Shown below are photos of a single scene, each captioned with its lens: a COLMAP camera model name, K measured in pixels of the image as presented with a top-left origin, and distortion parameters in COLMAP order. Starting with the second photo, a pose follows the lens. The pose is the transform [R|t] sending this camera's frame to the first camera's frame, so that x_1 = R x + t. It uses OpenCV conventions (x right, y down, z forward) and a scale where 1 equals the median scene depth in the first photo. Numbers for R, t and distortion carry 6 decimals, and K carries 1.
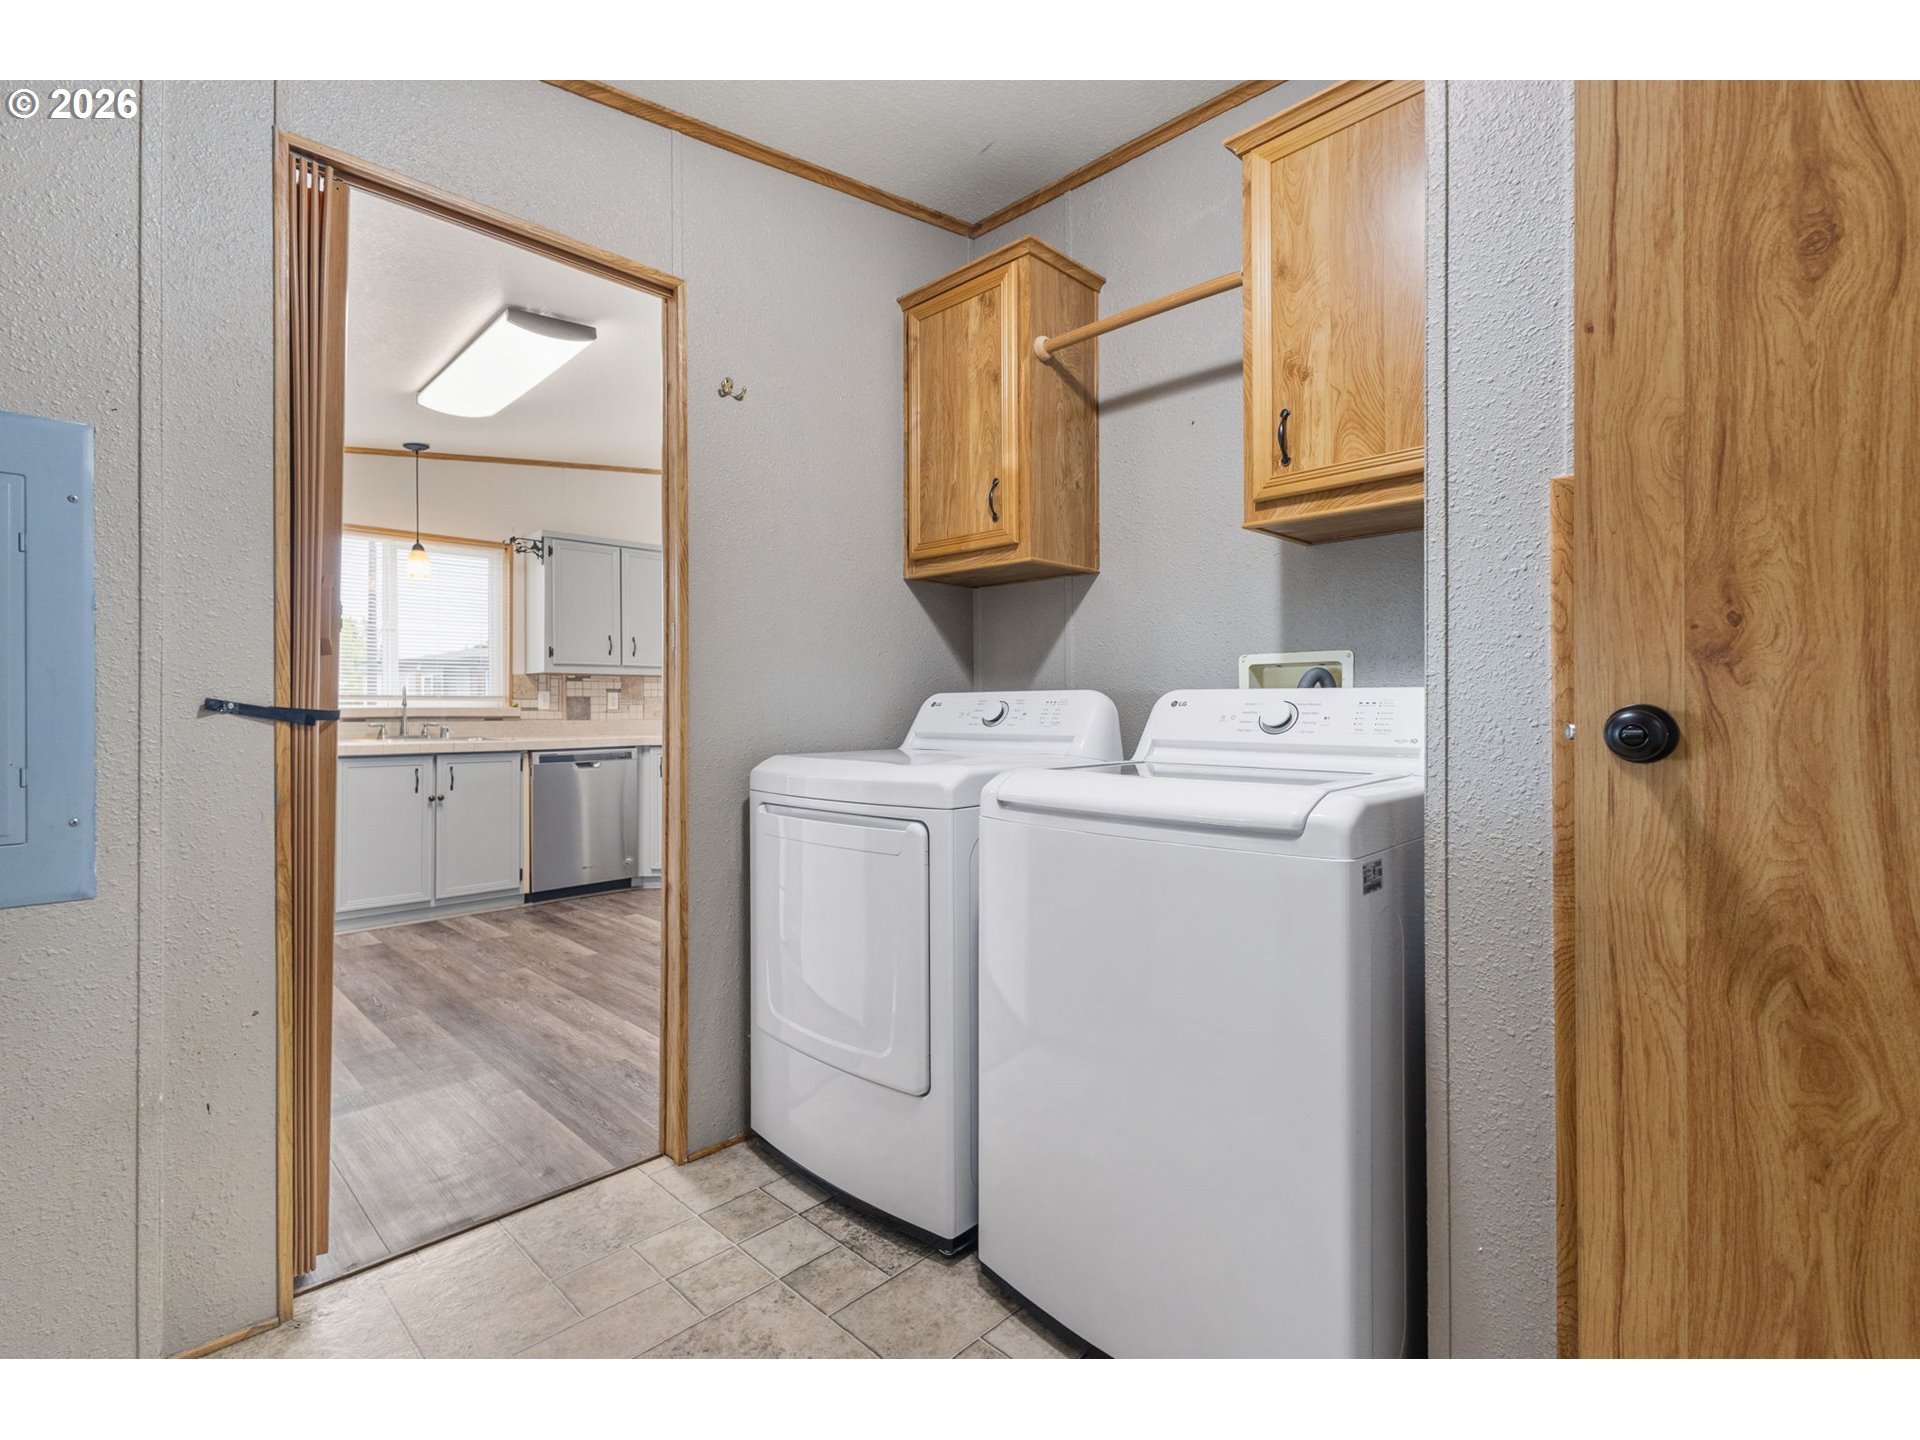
lens RADIAL K [[890.1, 0, 956.9], [0, 890.1, 707.6], [0, 0, 1]] dist [0.006091, -0.002206]
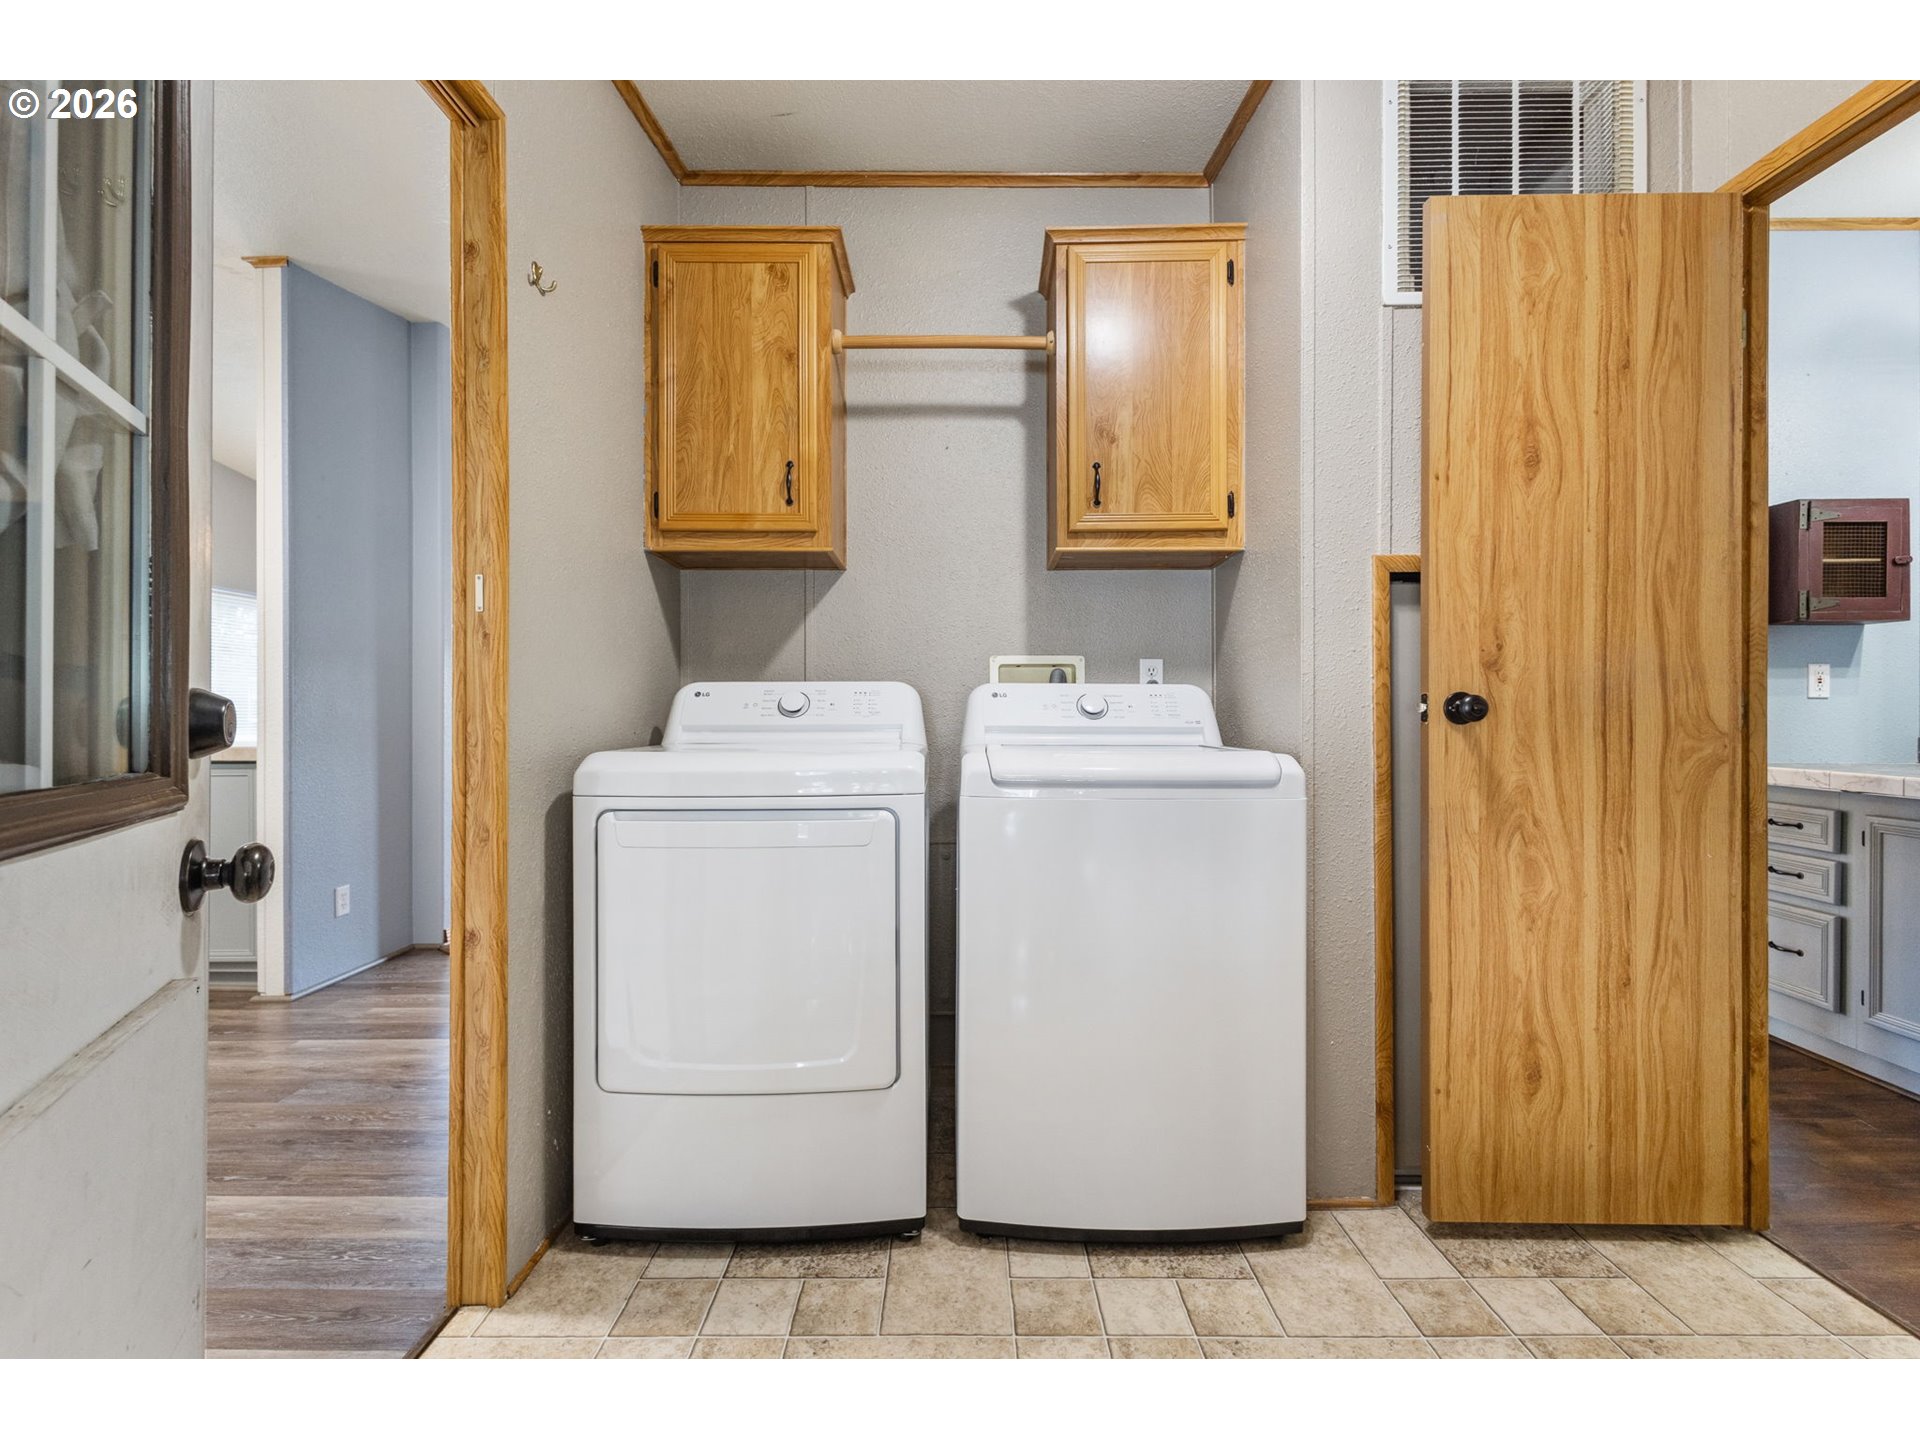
lens RADIAL K [[890.1, 0, 965.9], [0, 890.1, 713.3], [0, 0, 1]] dist [0.006091, -0.002206]
pose [[0.706565, -0.001044, 0.707647, -0.679769], [0.000200, 0.999999, 0.001276, 0.020860], [-0.707648, -0.000760, 0.706565, 0.243120]]
